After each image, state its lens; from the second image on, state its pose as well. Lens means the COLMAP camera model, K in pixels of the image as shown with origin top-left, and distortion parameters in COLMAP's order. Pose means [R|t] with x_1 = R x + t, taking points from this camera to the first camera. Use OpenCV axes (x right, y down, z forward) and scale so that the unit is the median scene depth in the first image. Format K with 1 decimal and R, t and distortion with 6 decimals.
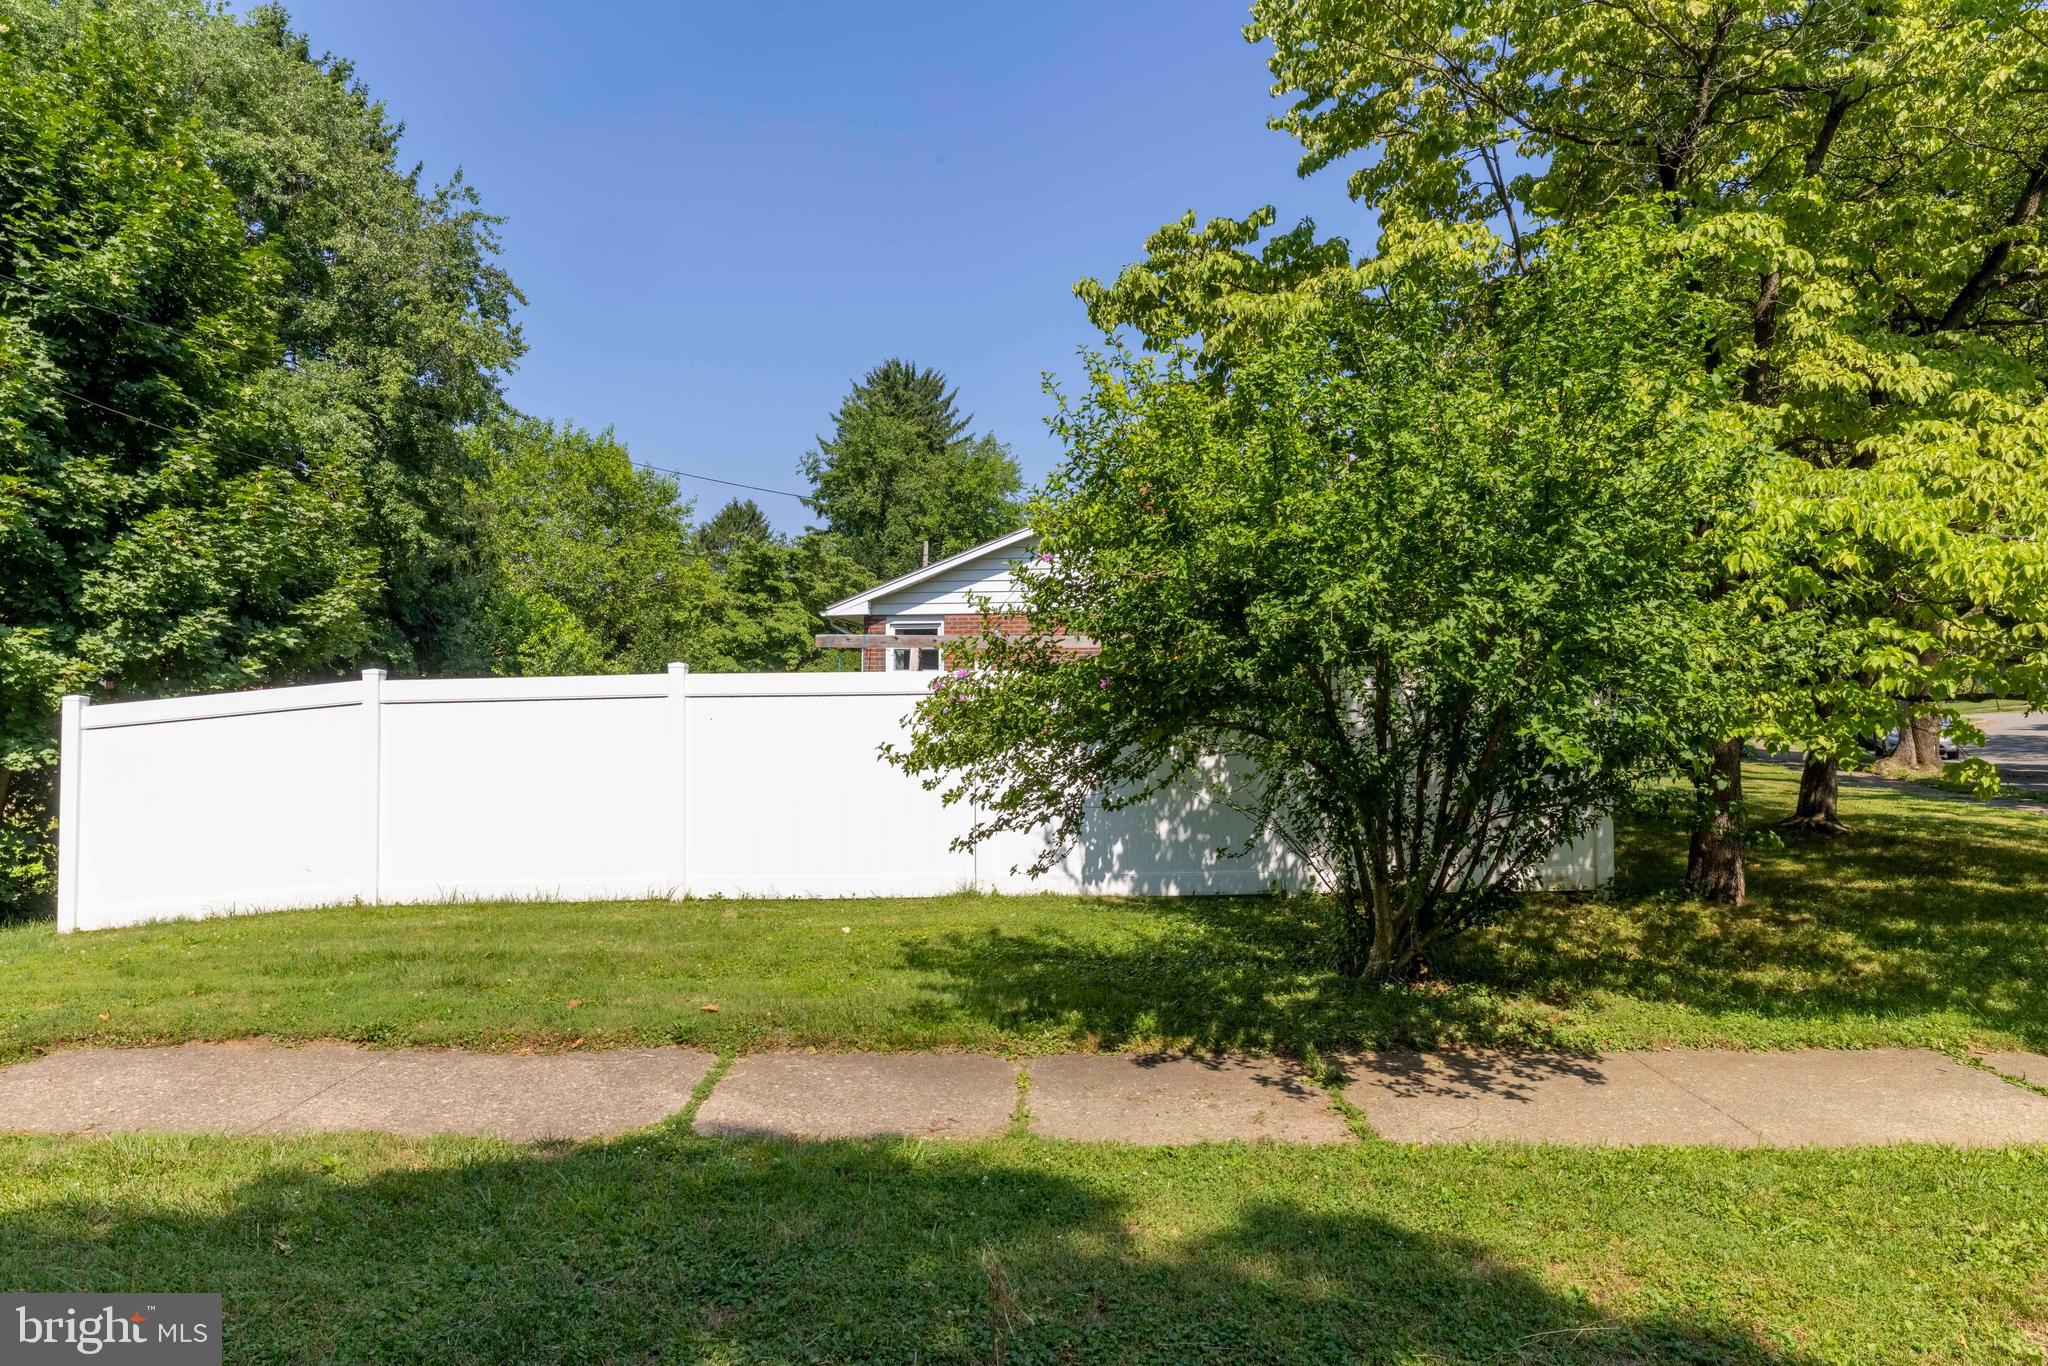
lens RADIAL K [[1236.5, 0, 1024.0], [0, 1236.5, 683.0], [0, 0, 1]] dist [-0.000371, -0.000074]
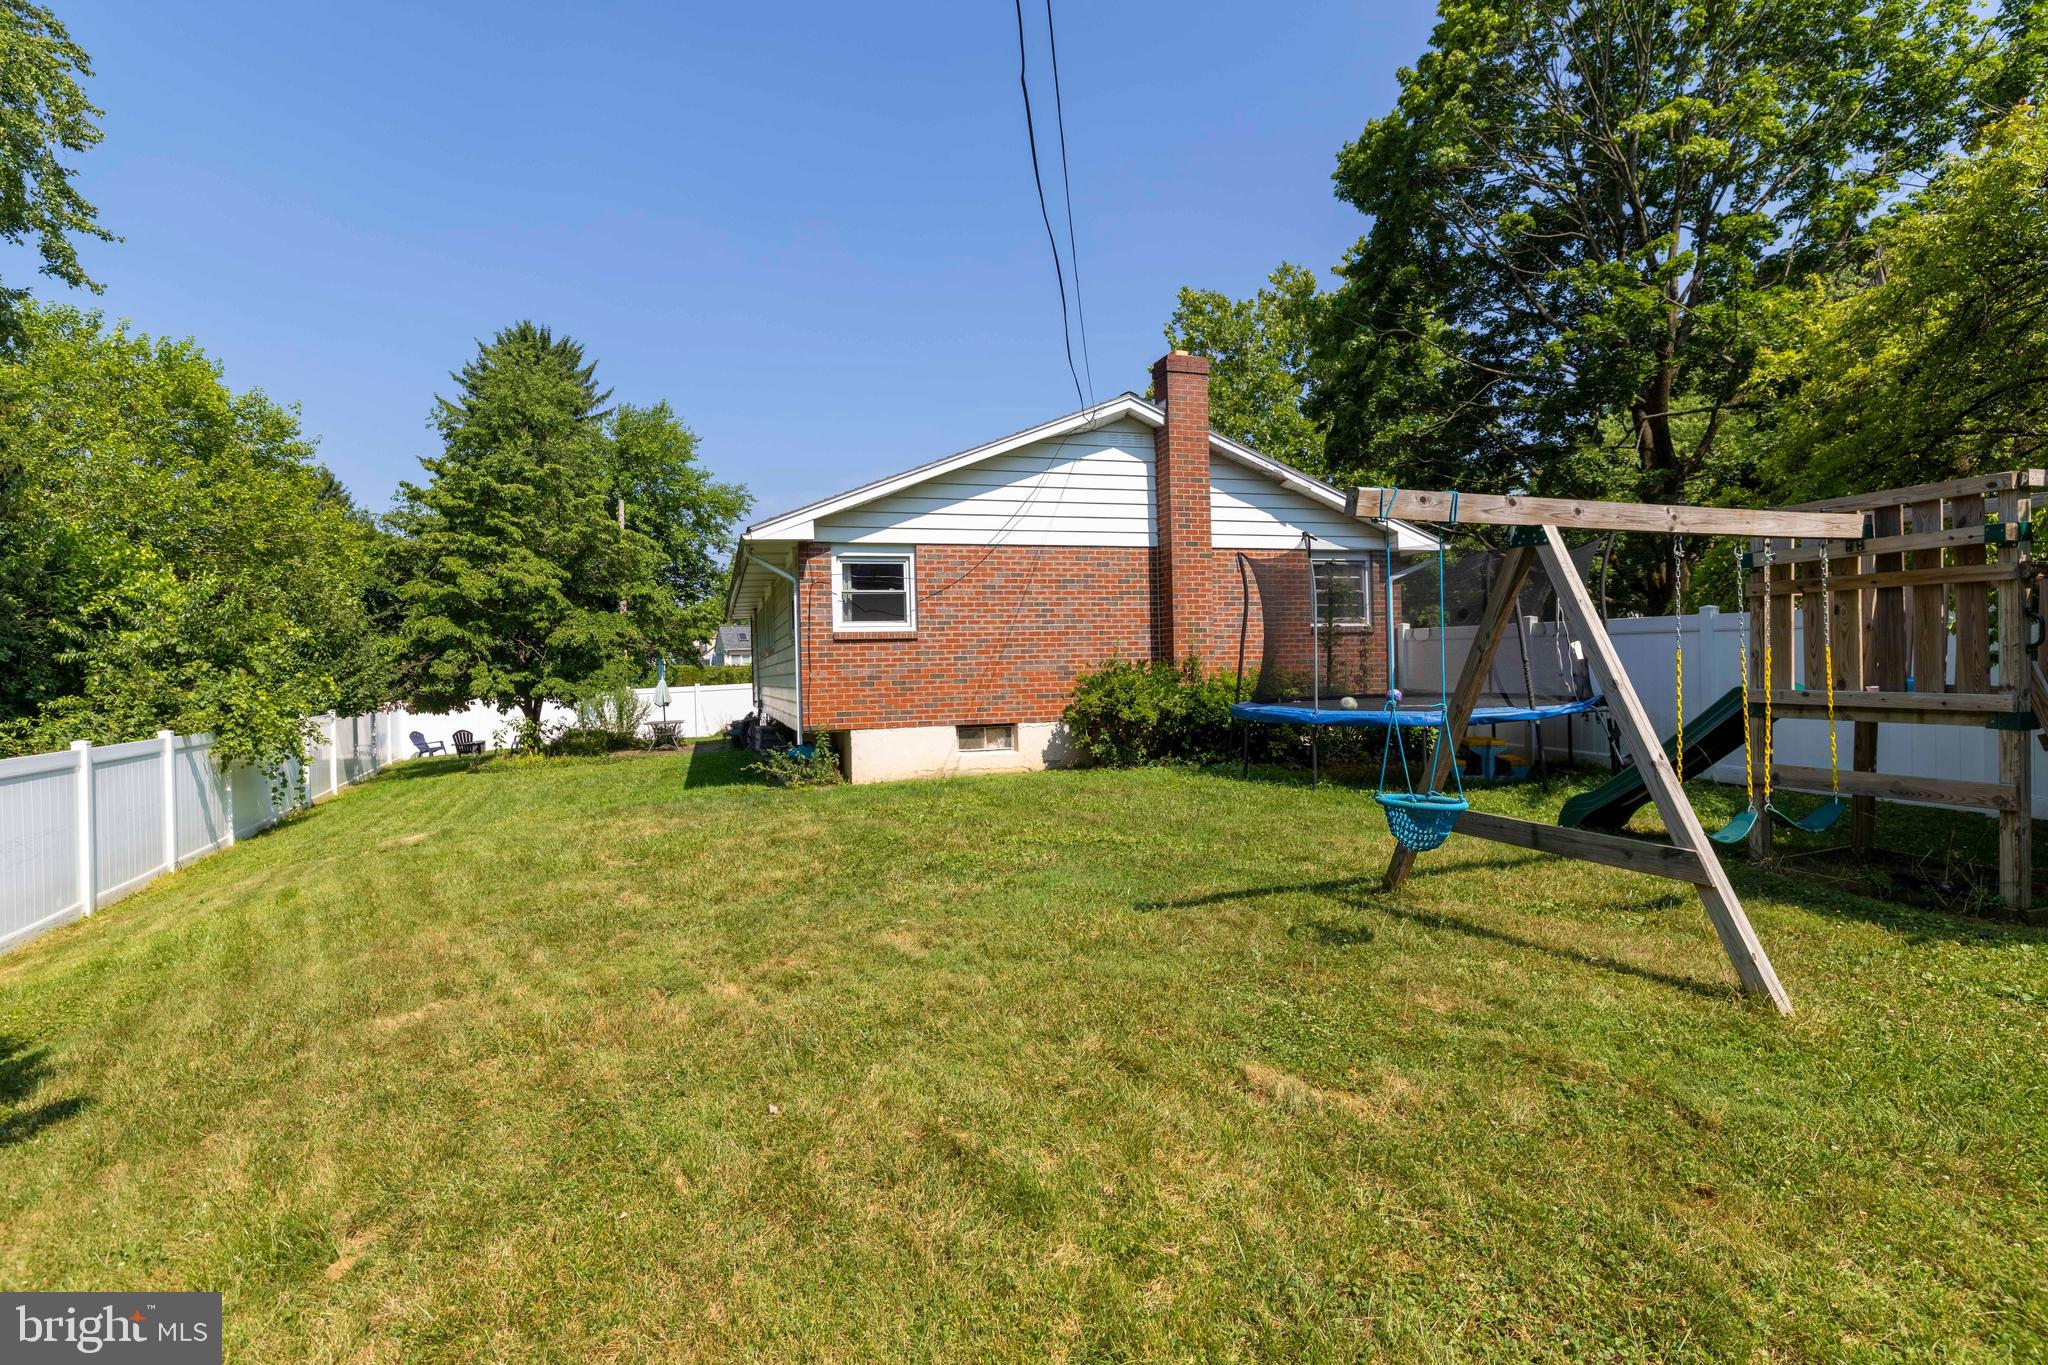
lens RADIAL K [[993.5, 0, 1024.0], [0, 993.5, 682.5], [0, 0, 1]] dist [0.000866, 0.000397]
pose [[0.917096, -0.026042, 0.397816, -0.156009], [0.014486, 0.999382, 0.032027, 0.004556], [-0.398404, -0.023609, 0.916906, 0.293938]]
